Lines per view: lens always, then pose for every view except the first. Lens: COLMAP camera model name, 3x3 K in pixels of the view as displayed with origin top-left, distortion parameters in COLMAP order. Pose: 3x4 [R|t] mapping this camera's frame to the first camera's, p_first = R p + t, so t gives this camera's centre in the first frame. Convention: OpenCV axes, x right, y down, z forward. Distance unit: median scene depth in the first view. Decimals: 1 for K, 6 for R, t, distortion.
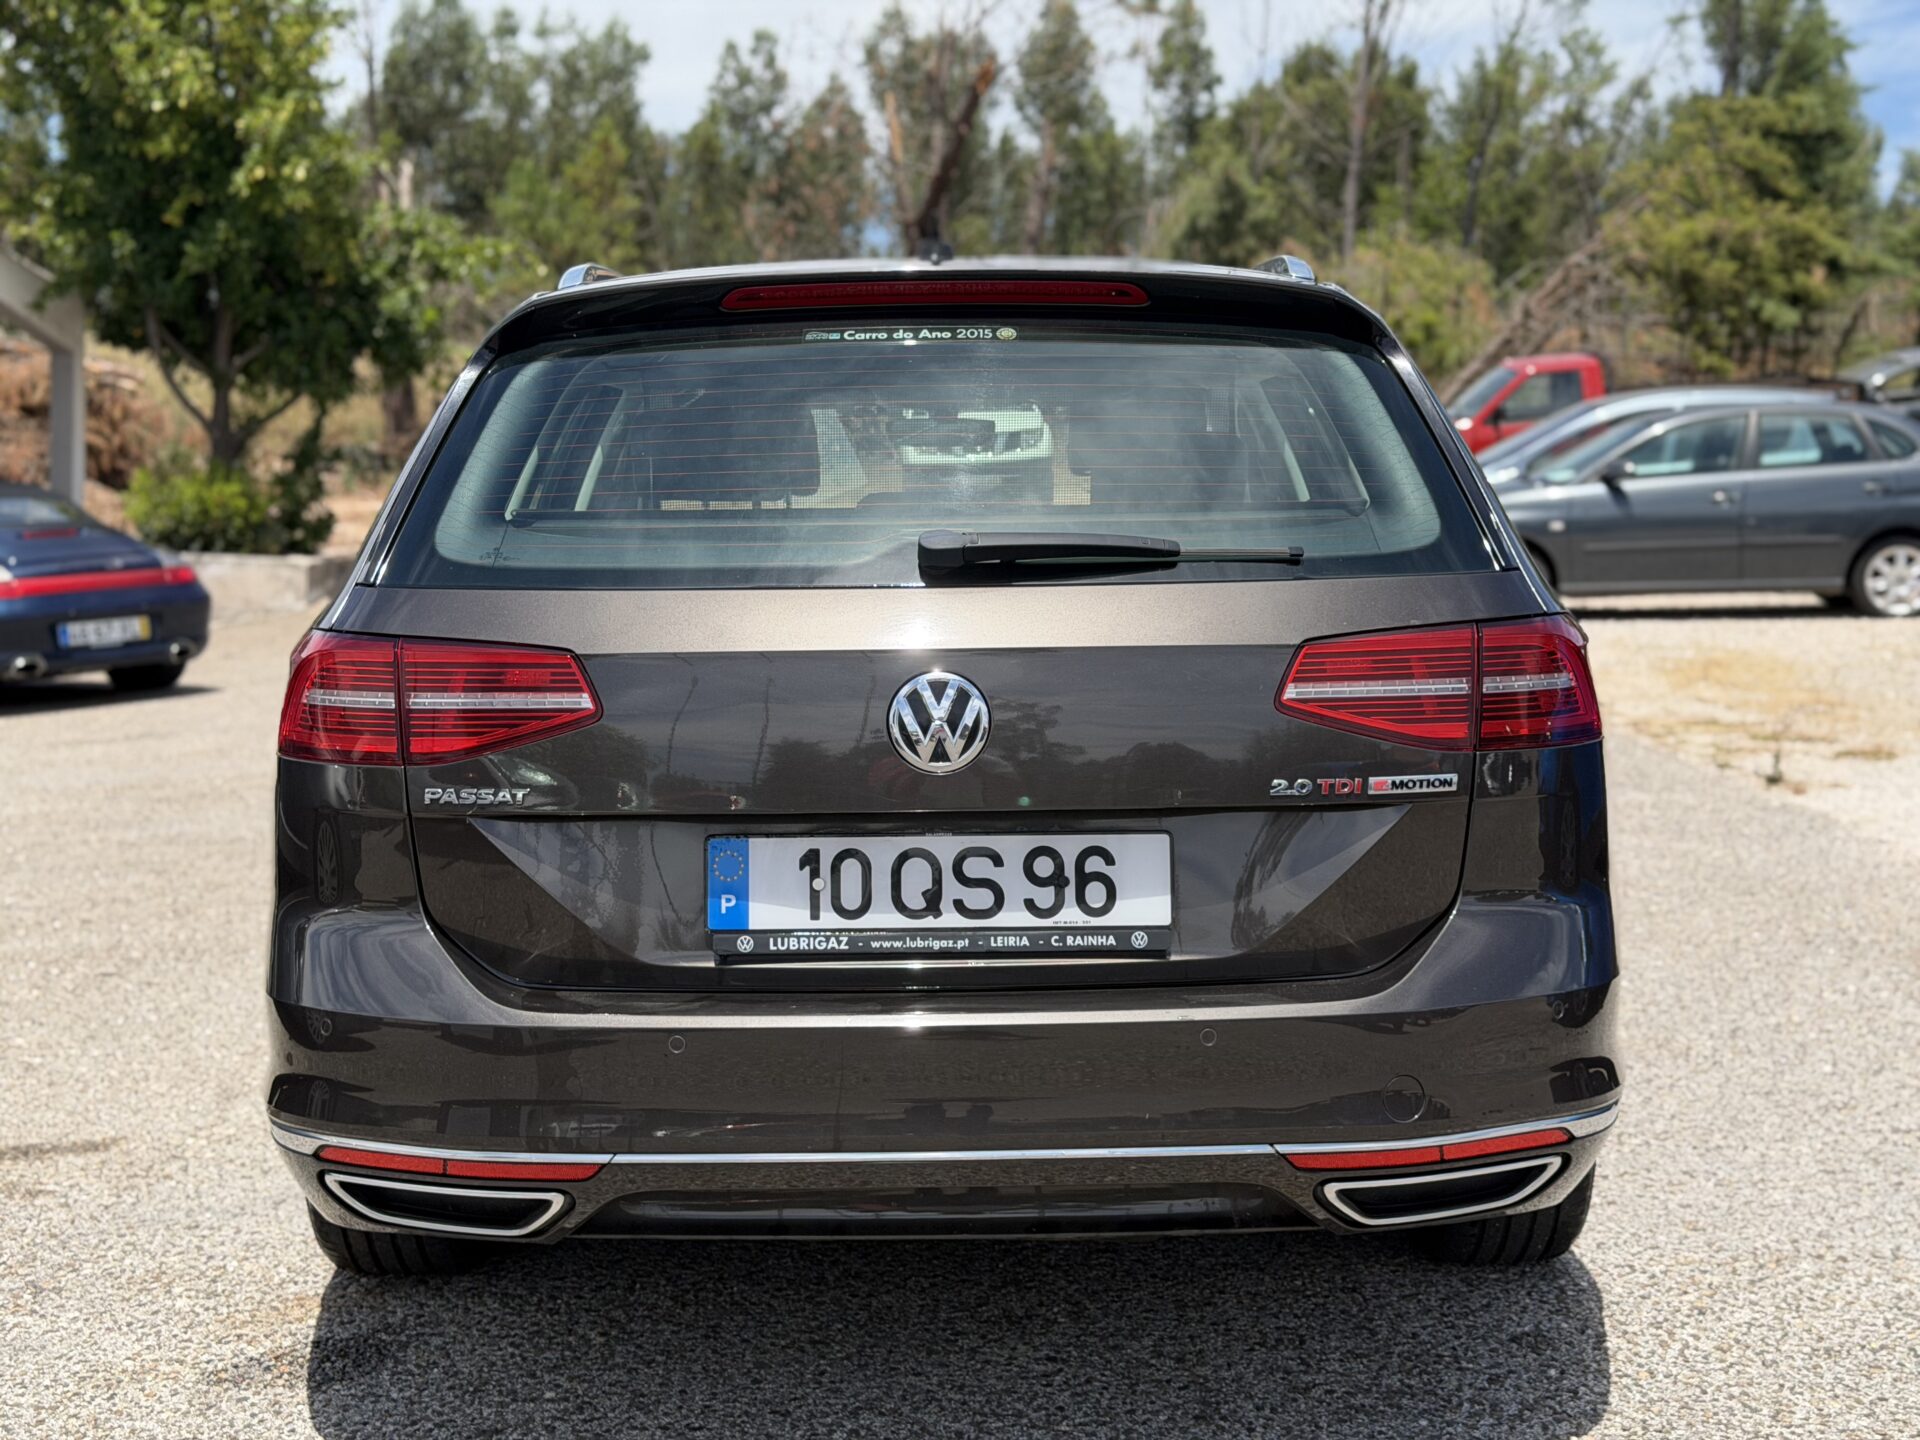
lens RADIAL K [[2756.3, 0, 960.0], [0, 2756.3, 720.0], [0, 0, 1]] dist [0.162446, -0.095477]
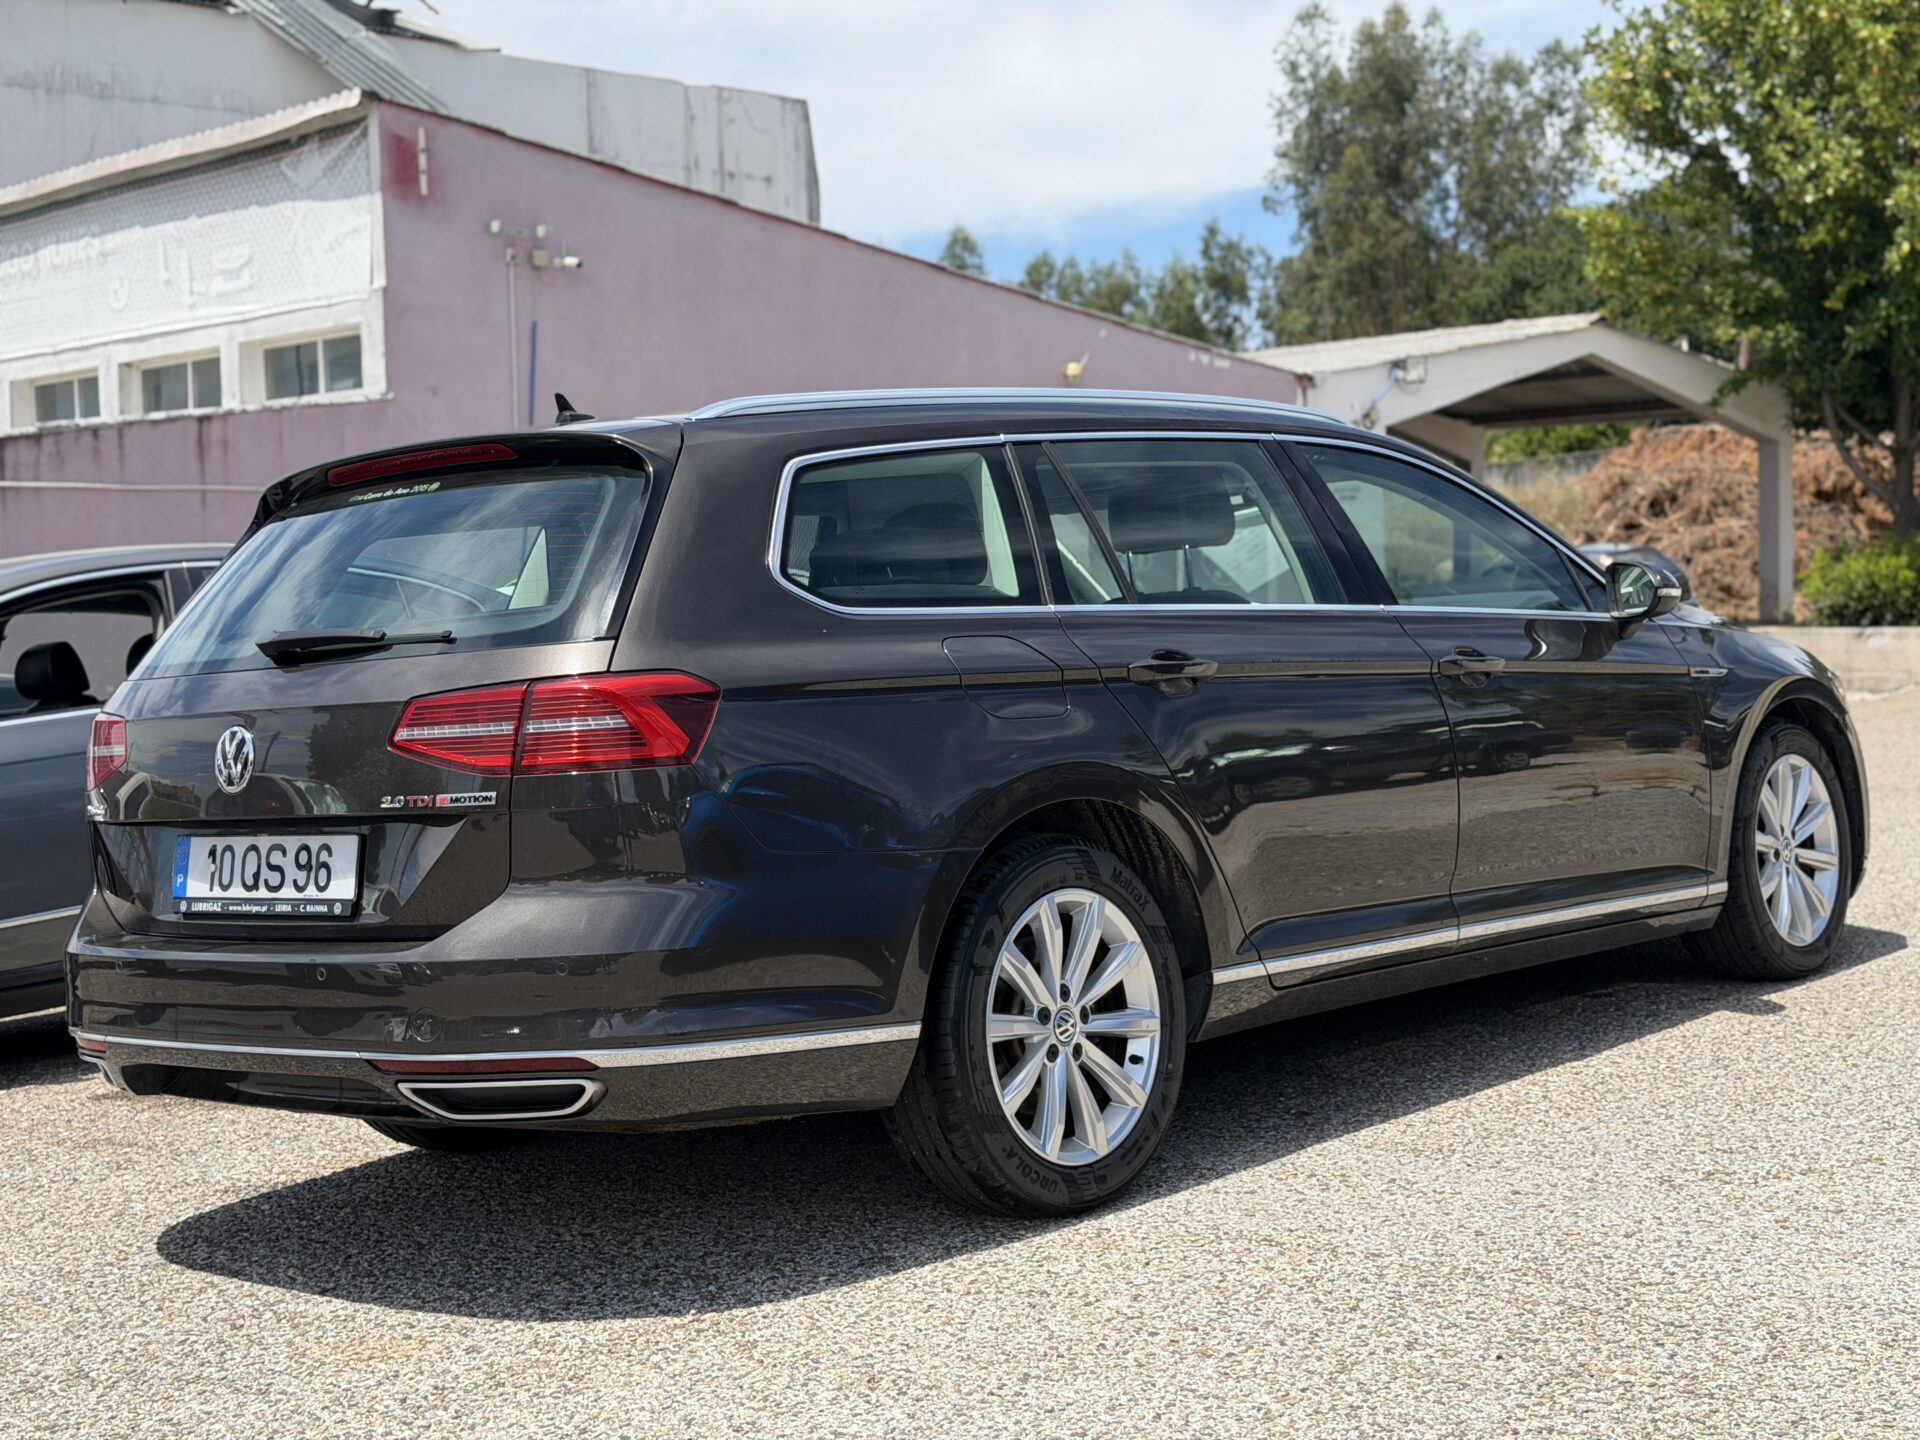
lens RADIAL K [[2756.3, 0, 960.0], [0, 2756.3, 720.0], [0, 0, 1]] dist [0.162446, -0.095477]
pose [[0.760042, -0.021563, -0.649517, 0.574304], [0.003469, 0.999570, -0.029124, 0.011290], [0.649865, 0.019882, 0.759790, 0.049017]]
